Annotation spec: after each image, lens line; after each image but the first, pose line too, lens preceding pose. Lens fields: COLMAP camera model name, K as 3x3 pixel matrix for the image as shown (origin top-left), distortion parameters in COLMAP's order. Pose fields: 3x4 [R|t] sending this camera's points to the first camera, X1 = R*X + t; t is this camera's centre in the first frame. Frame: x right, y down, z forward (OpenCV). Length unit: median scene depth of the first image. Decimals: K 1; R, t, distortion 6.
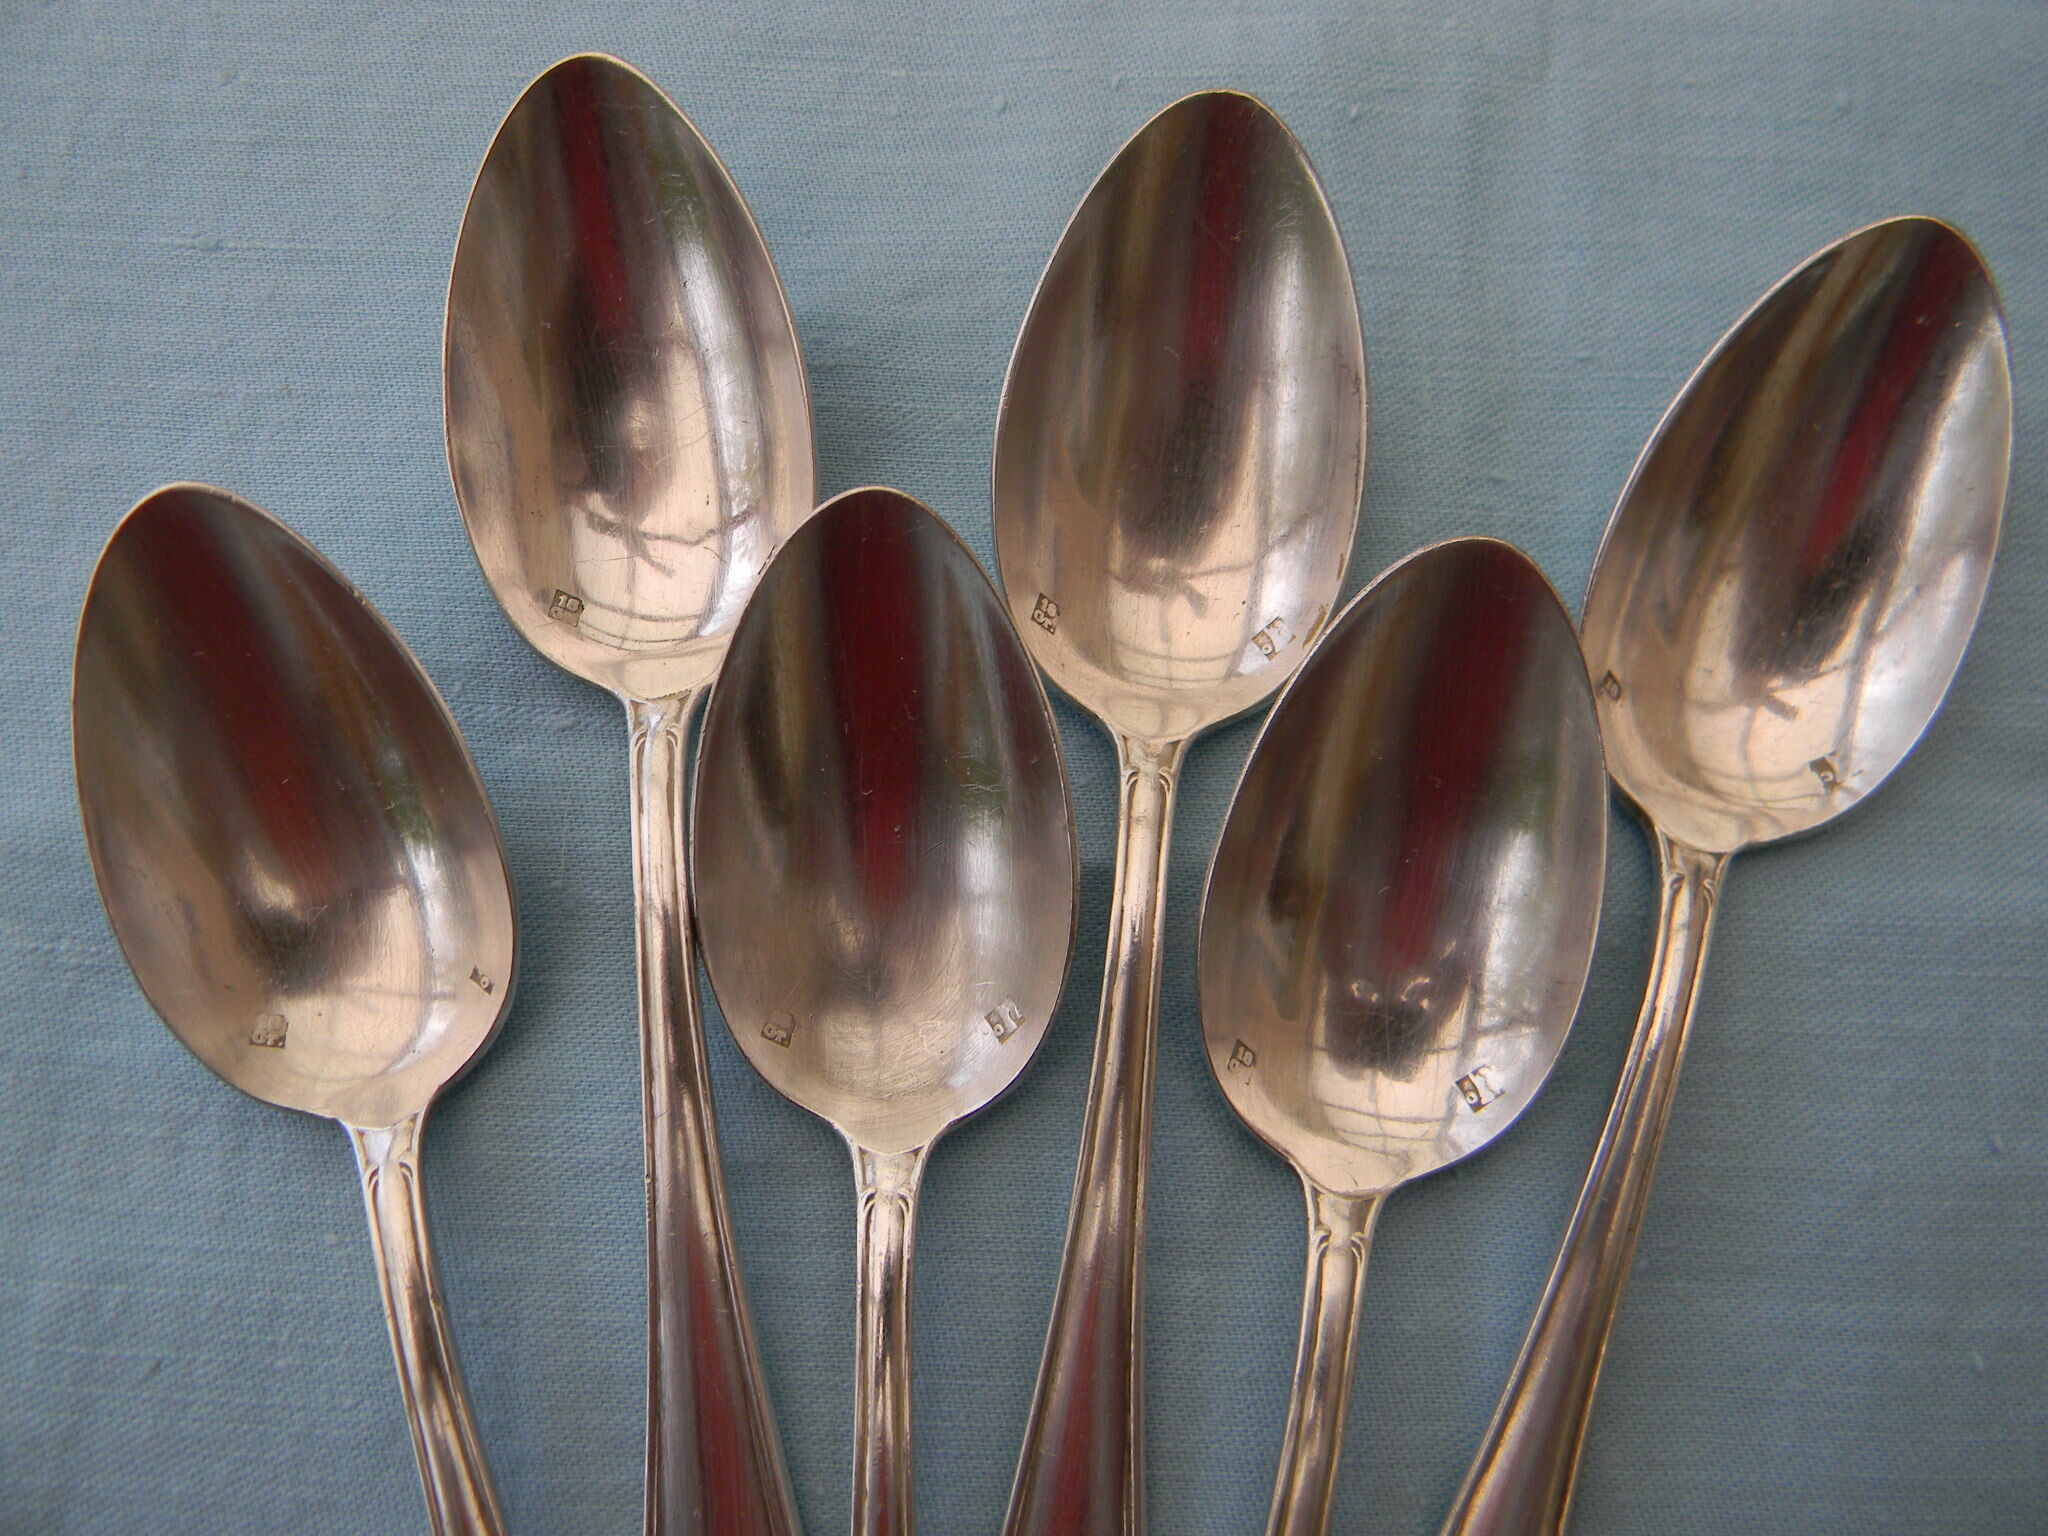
lens RADIAL K [[1657.7, 0, 1024.0], [0, 1657.7, 768.0], [0, 0, 1]] dist [0.006888, -0.063662]
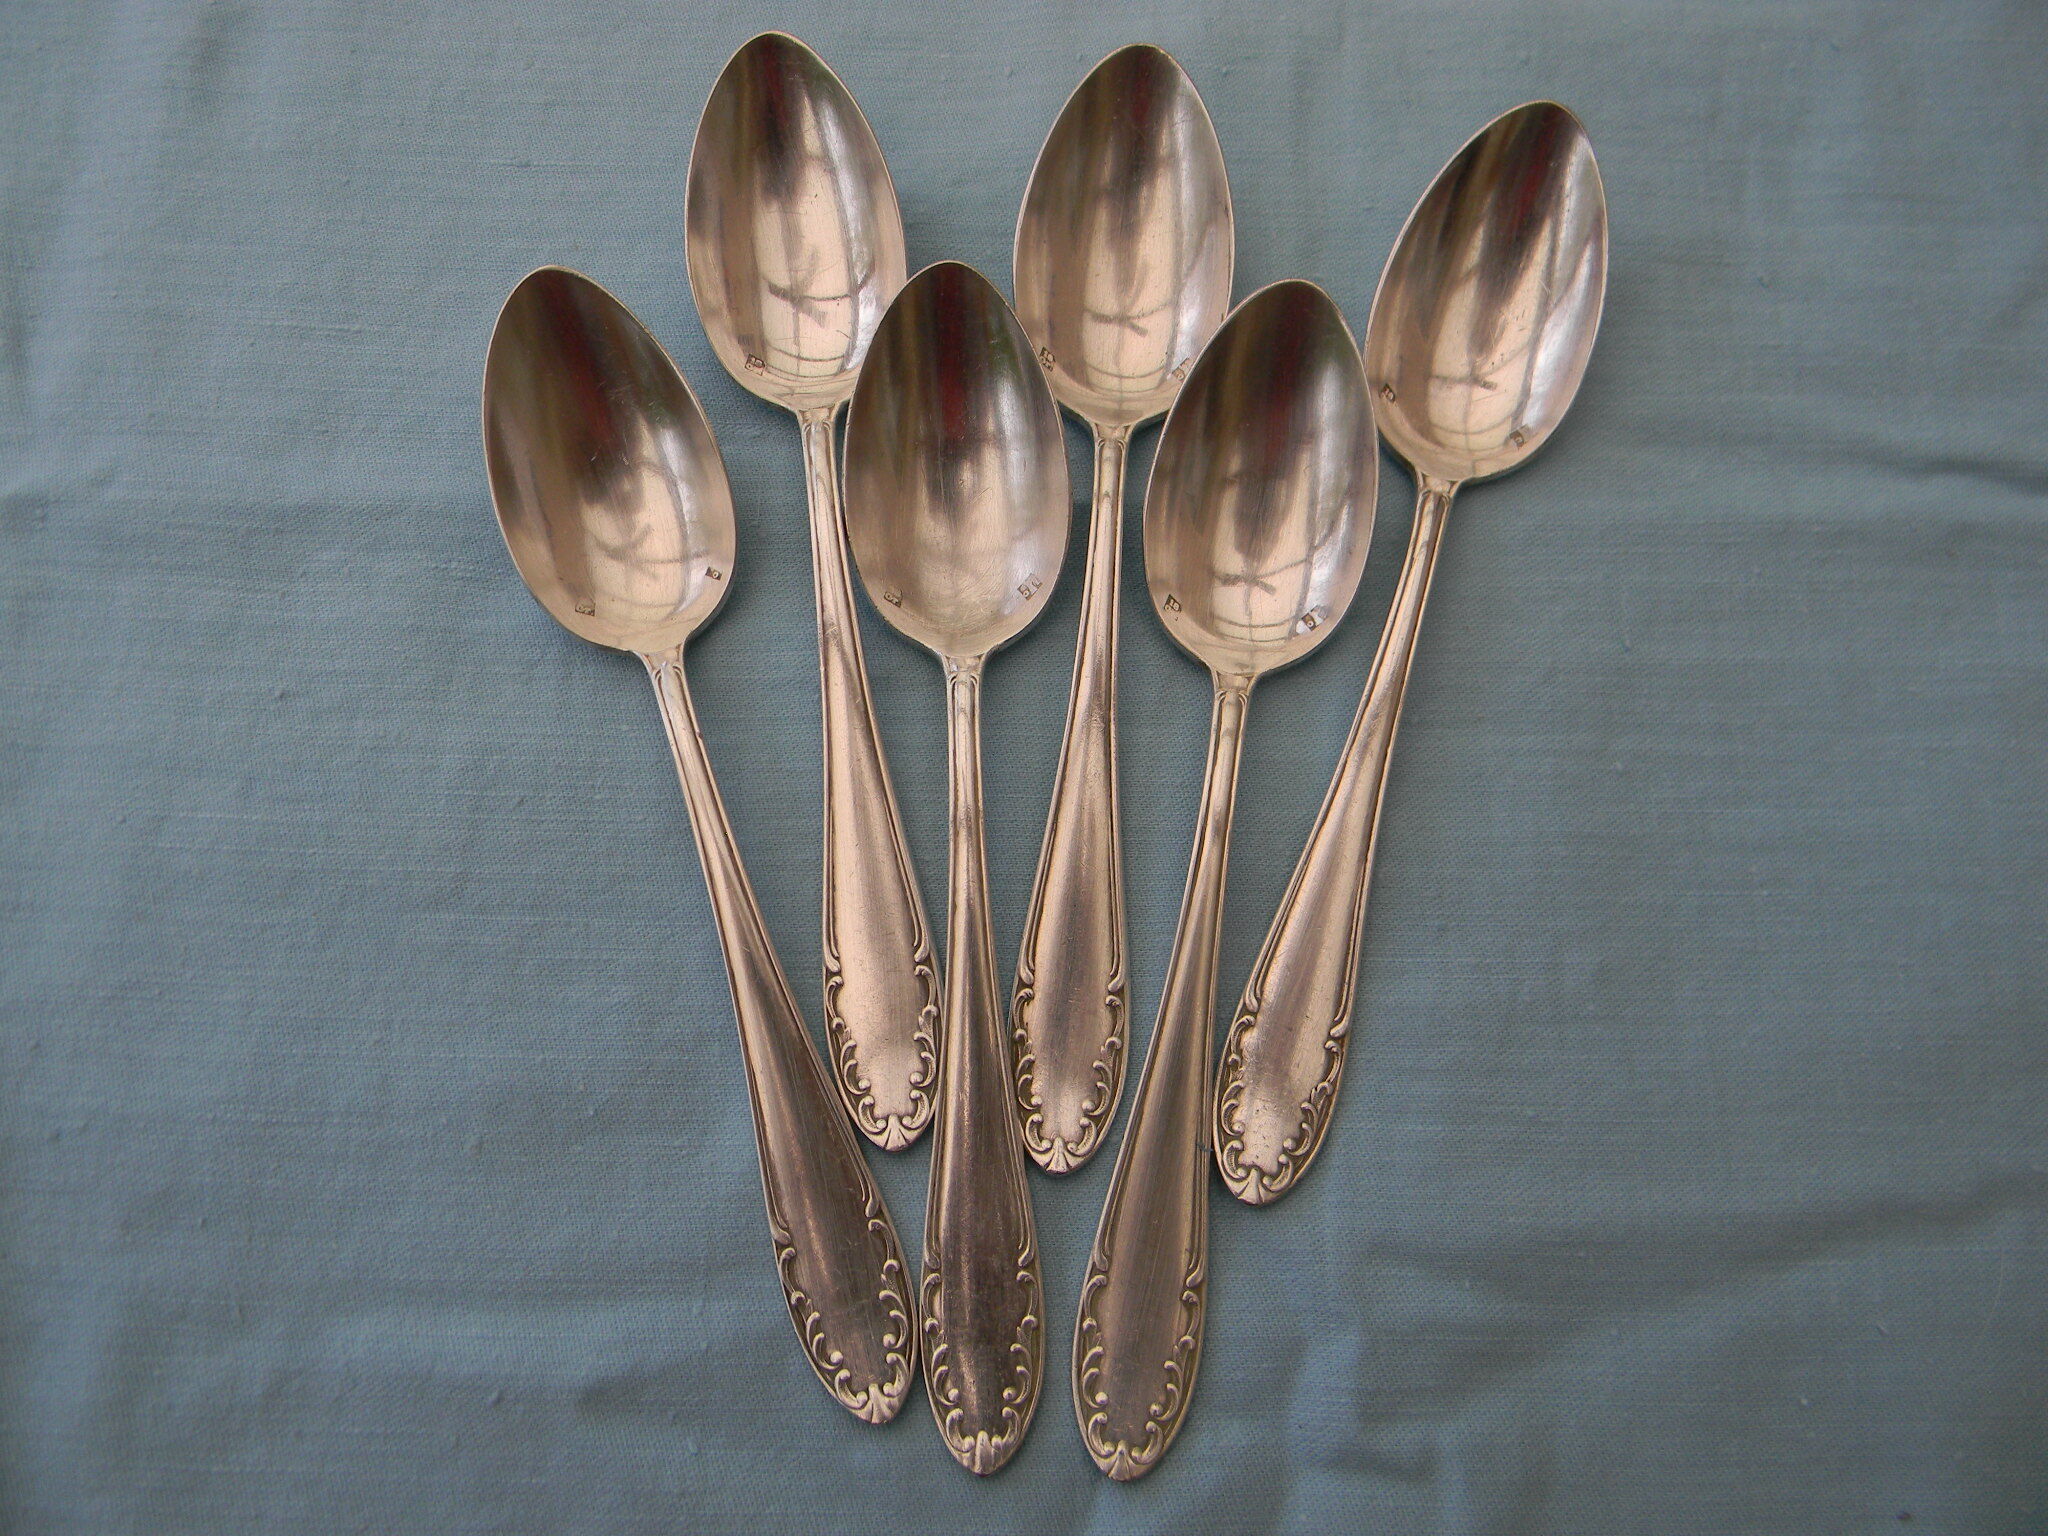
lens RADIAL K [[1657.7, 0, 1024.0], [0, 1657.7, 768.0], [0, 0, 1]] dist [0.006888, -0.063662]
pose [[0.999567, -0.025896, 0.013976, -0.045269], [0.026873, 0.996821, -0.075002, 0.459631], [-0.011990, 0.075345, 0.997085, -0.651195]]
